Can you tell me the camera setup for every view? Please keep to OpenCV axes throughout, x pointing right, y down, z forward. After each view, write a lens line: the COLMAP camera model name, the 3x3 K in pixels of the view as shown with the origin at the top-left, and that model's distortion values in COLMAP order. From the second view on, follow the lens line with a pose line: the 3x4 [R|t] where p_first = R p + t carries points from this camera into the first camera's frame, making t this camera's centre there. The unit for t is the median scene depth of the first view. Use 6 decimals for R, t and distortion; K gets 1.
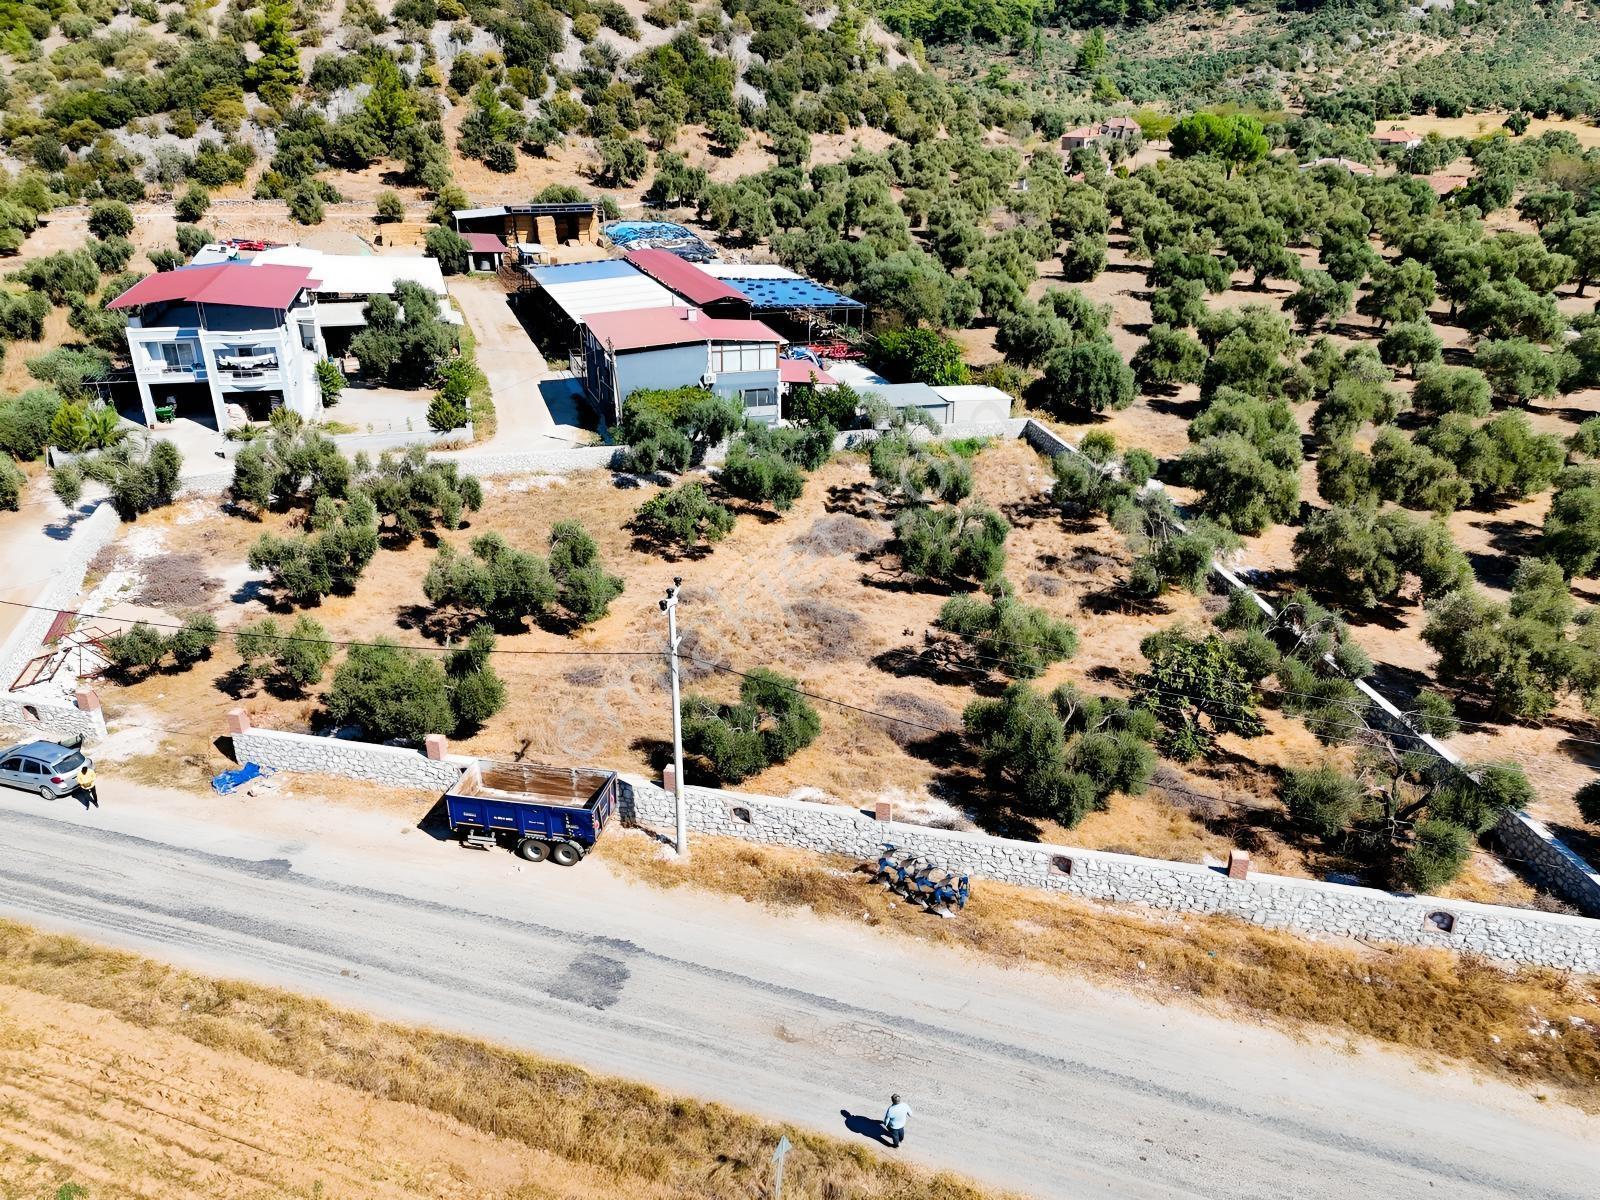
lens RADIAL K [[1178.7, 0, 798.2], [0, 1178.7, 598.9], [0, 0, 1]] dist [0.064170, -0.052289]
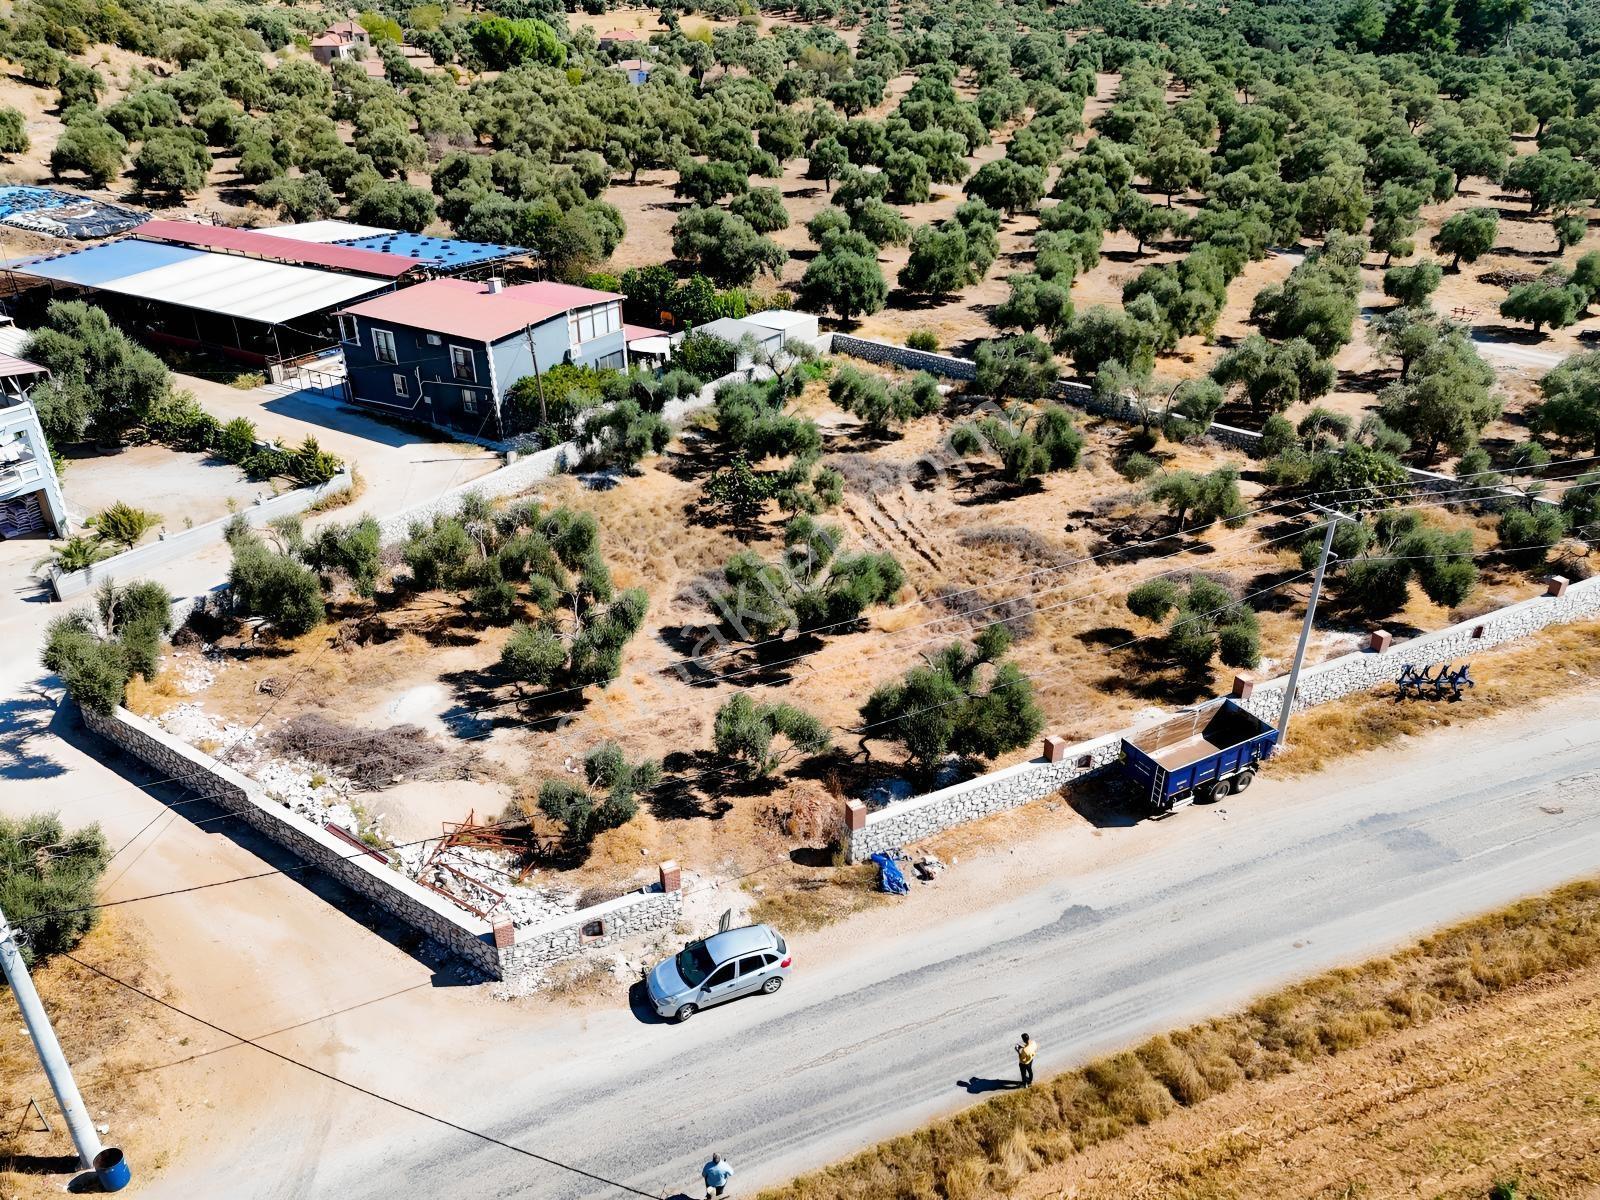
lens RADIAL K [[1178.7, 0, 798.2], [0, 1178.7, 598.9], [0, 0, 1]] dist [0.064170, -0.052289]
pose [[0.758309, -0.312861, 0.571914, -0.703475], [0.270507, 0.949228, 0.160599, -0.146325], [-0.593122, 0.032923, 0.804439, 0.246205]]
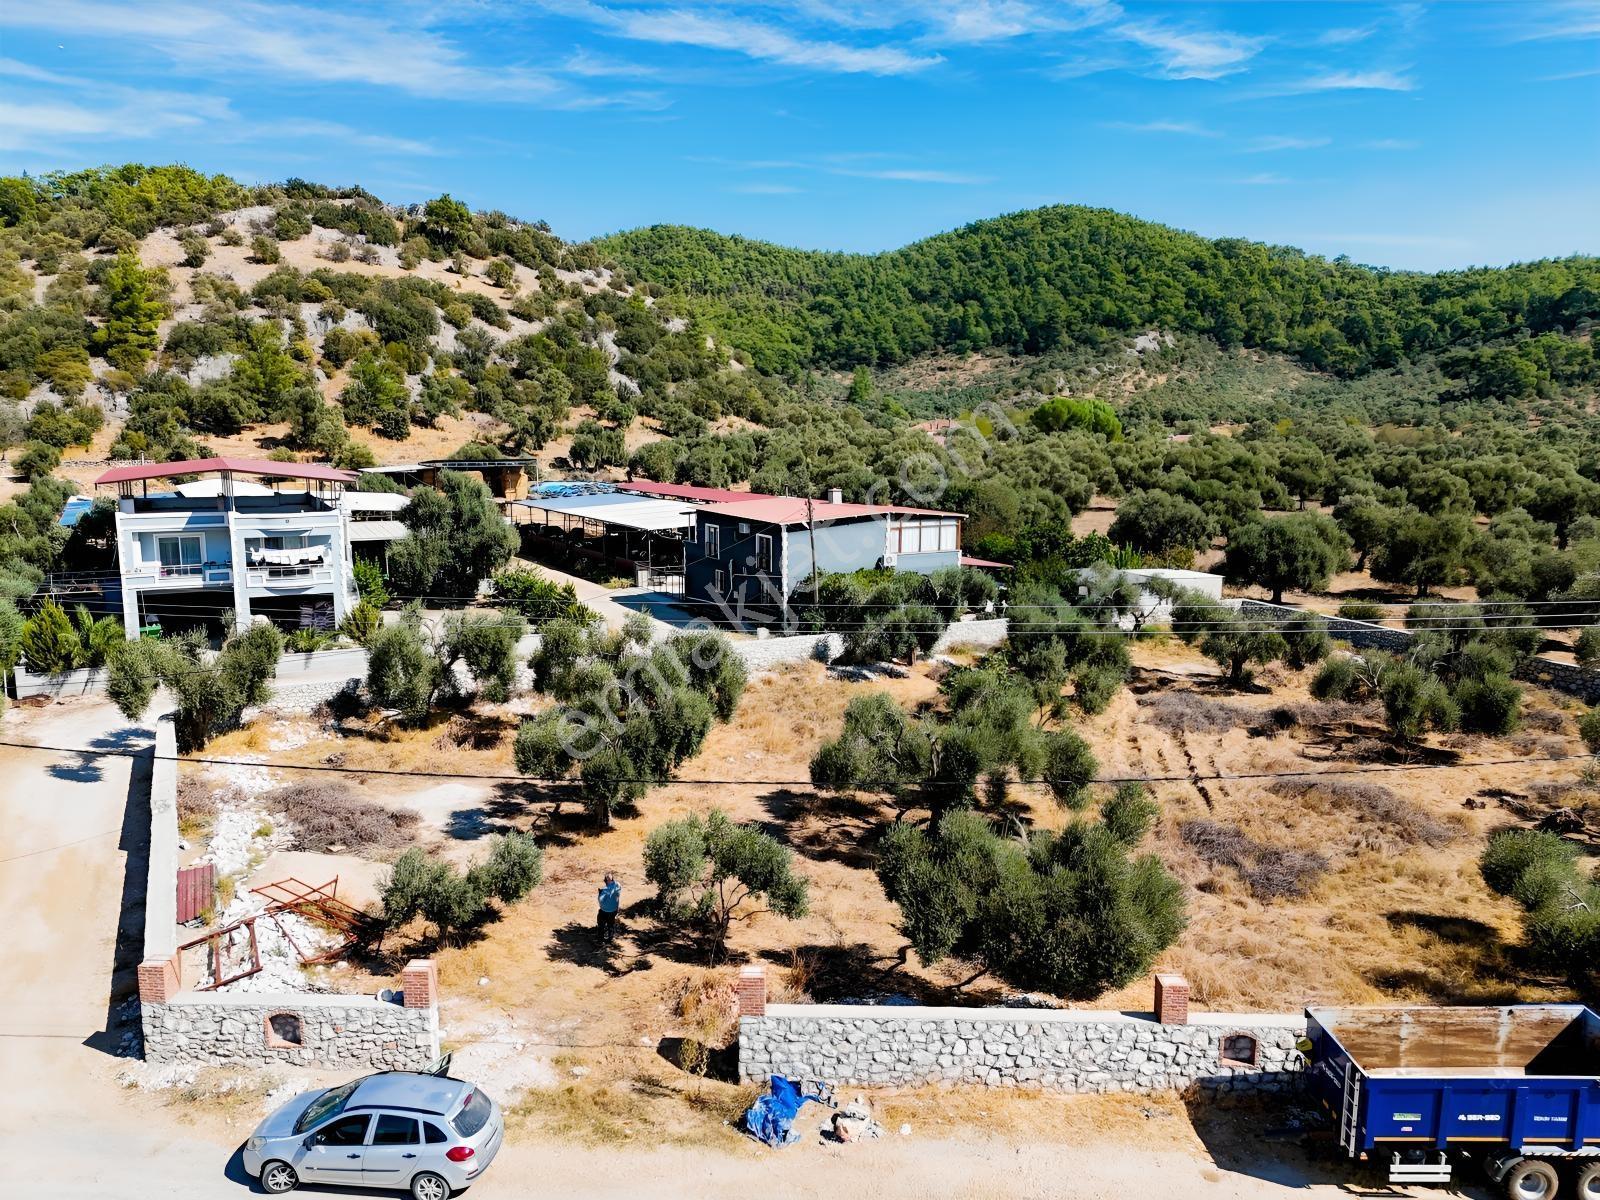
lens RADIAL K [[1178.7, 0, 798.2], [0, 1178.7, 598.9], [0, 0, 1]] dist [0.064170, -0.052289]
pose [[0.978135, -0.033241, 0.205299, -0.410723], [0.086256, 0.963080, -0.255025, 0.053076], [-0.189242, 0.267157, 0.944889, 0.345928]]
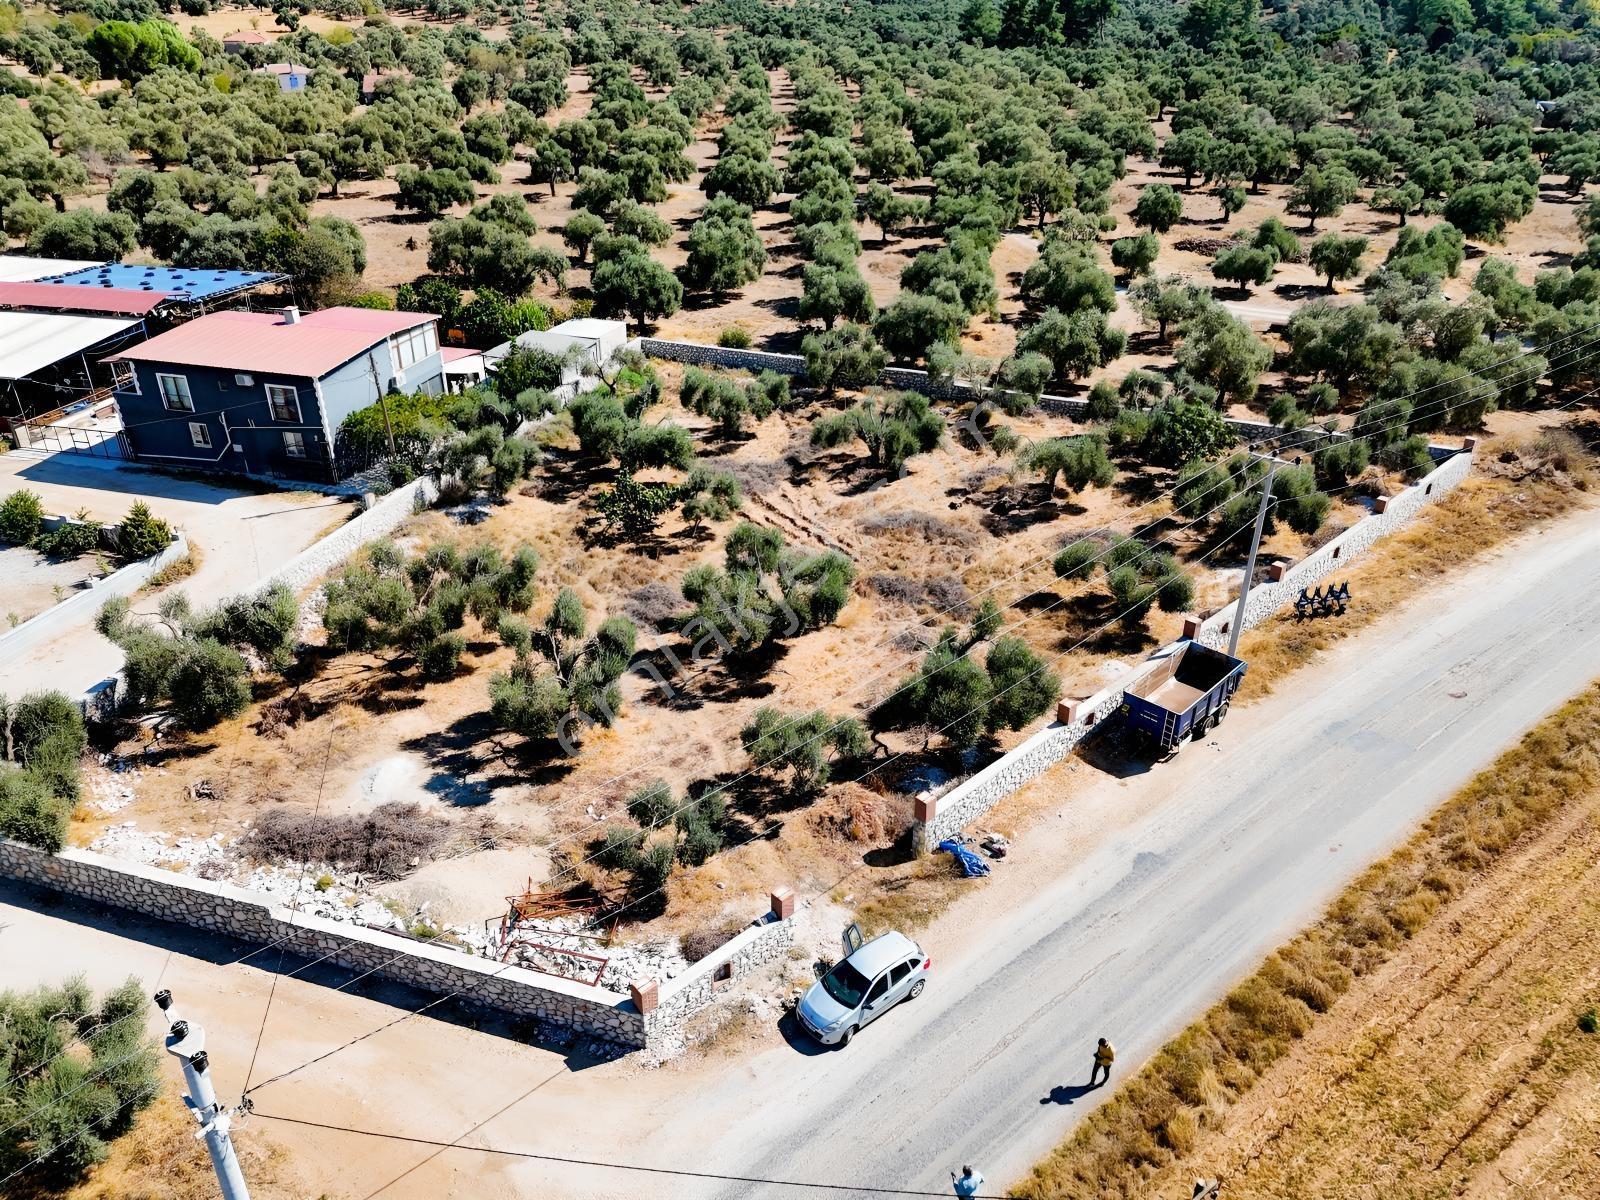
lens RADIAL K [[1178.7, 0, 798.2], [0, 1178.7, 598.9], [0, 0, 1]] dist [0.064170, -0.052289]
pose [[0.536662, -0.404164, 0.740706, -0.818920], [0.347891, 0.905724, 0.242149, -0.207040], [-0.768743, 0.127733, 0.626673, 0.381761]]
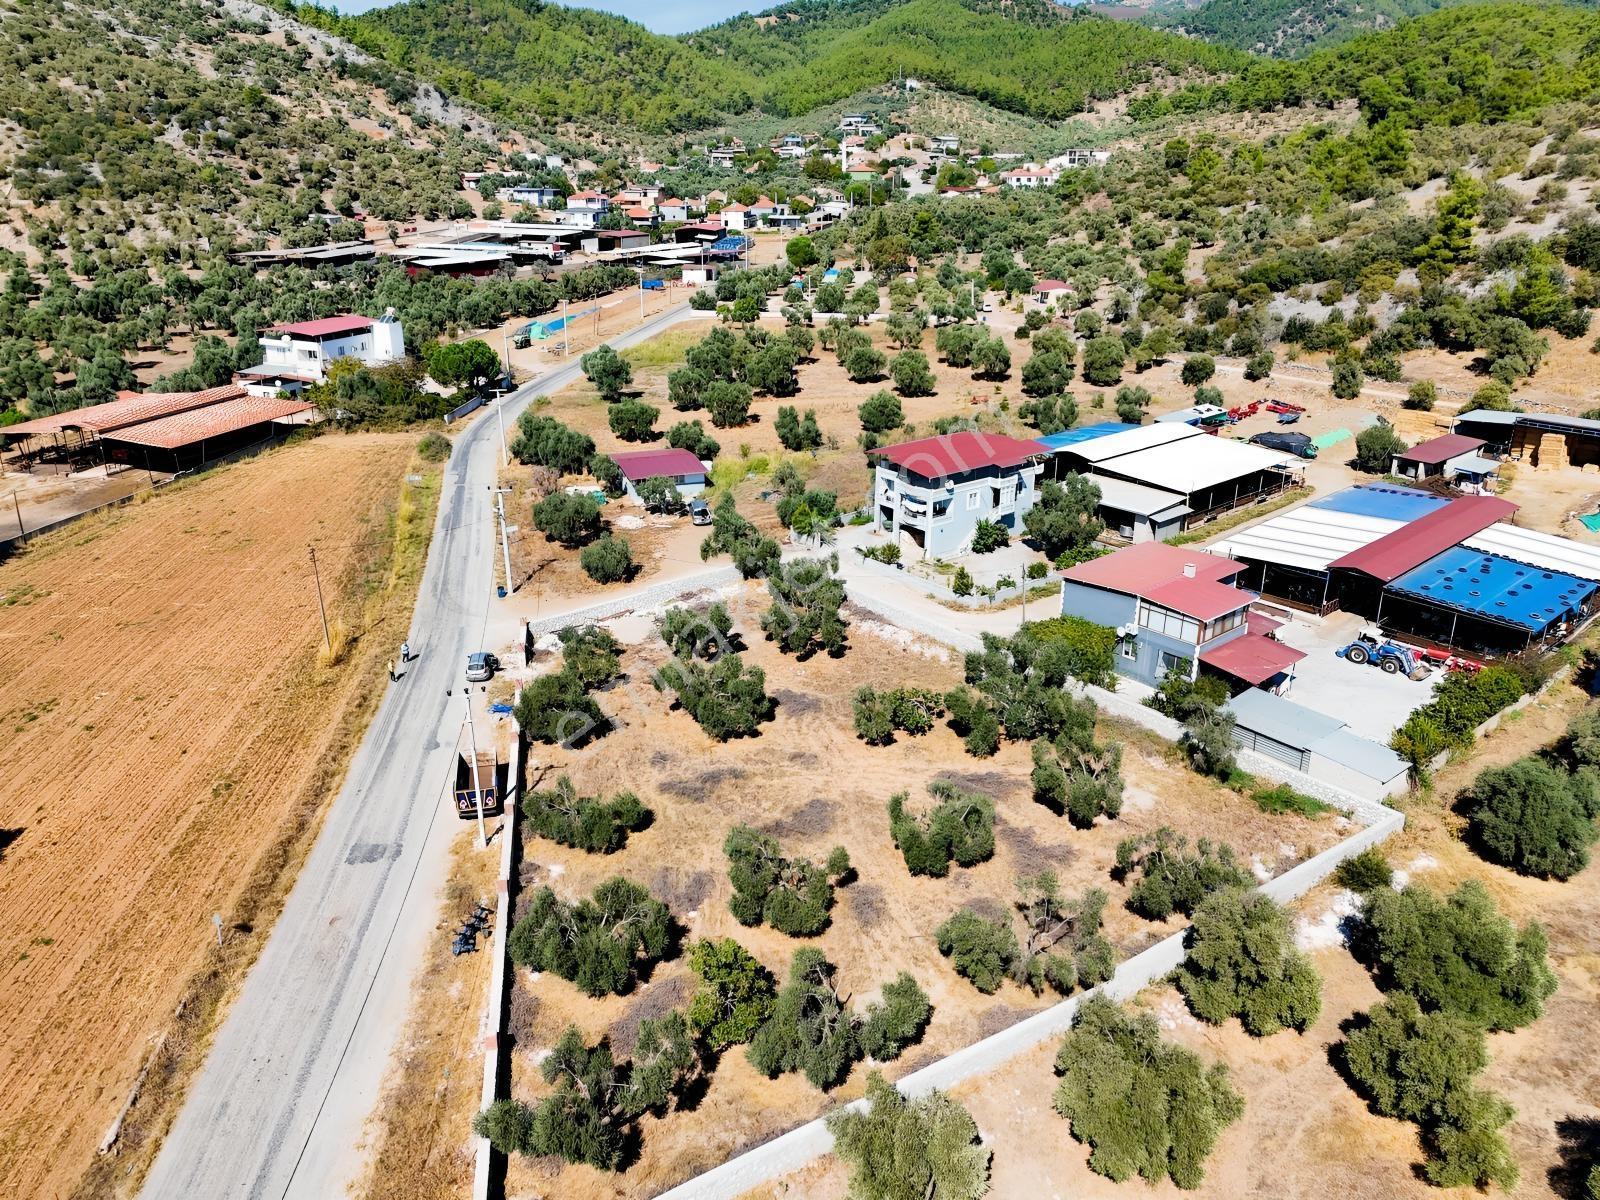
lens RADIAL K [[1178.7, 0, 798.2], [0, 1178.7, 598.9], [0, 0, 1]] dist [0.064170, -0.052289]
pose [[0.406005, 0.321709, -0.855373, 0.944258], [-0.378804, 0.911037, 0.162844, -0.366607], [0.831665, 0.257903, 0.491751, 0.309480]]
